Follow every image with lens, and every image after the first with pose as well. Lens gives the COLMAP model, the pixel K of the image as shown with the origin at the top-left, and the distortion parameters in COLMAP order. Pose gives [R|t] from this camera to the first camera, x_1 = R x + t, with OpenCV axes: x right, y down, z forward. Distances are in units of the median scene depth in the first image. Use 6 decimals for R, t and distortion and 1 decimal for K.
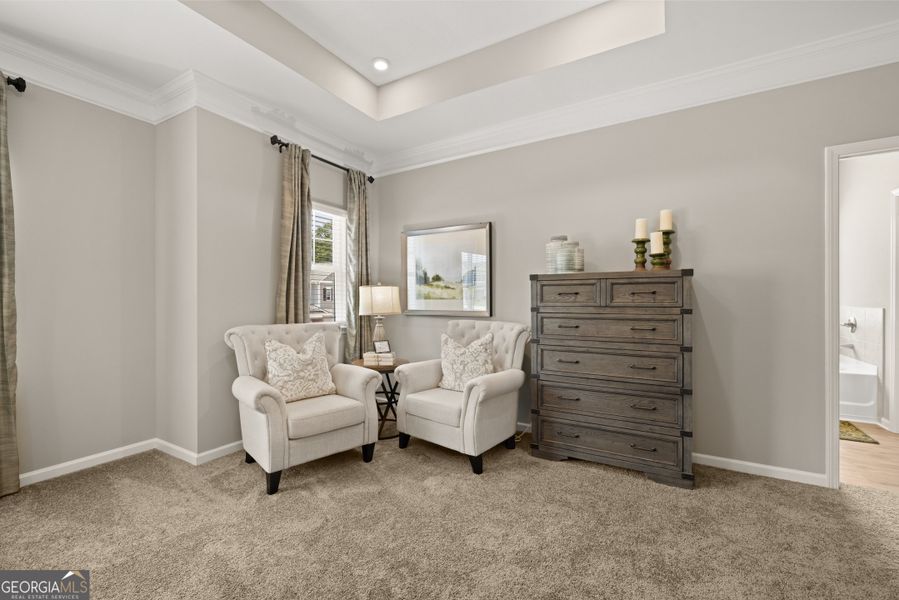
lens RADIAL K [[378.4, 0, 444.7], [0, 378.4, 298.4], [0, 0, 1]] dist [-0.000774, -0.000183]
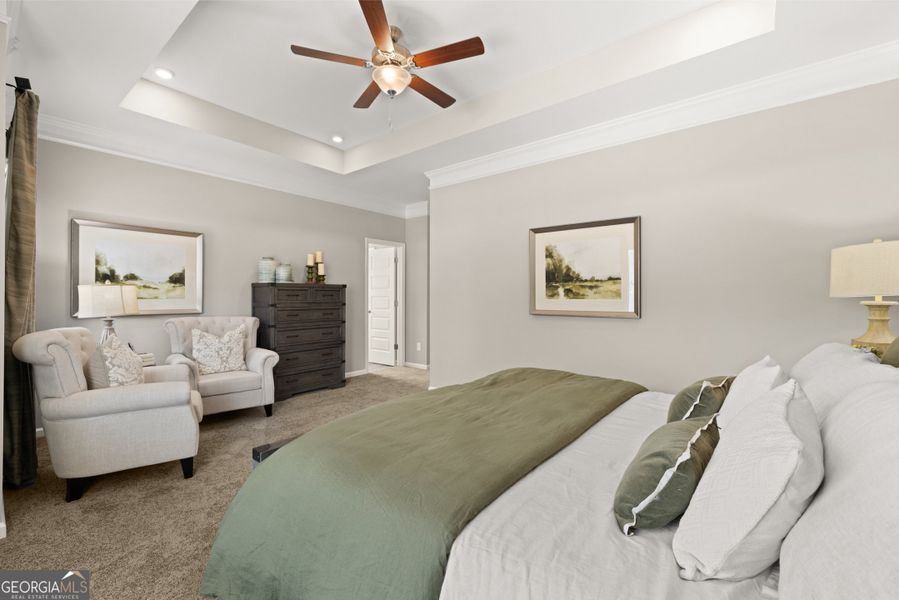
lens RADIAL K [[378.4, 0, 444.7], [0, 378.4, 298.4], [0, 0, 1]] dist [-0.000774, -0.000183]
pose [[0.159984, -0.000590, 0.987120, -1.088034], [-0.002156, 0.999997, 0.000947, -0.001841], [-0.987117, -0.002279, 0.159982, 0.071517]]
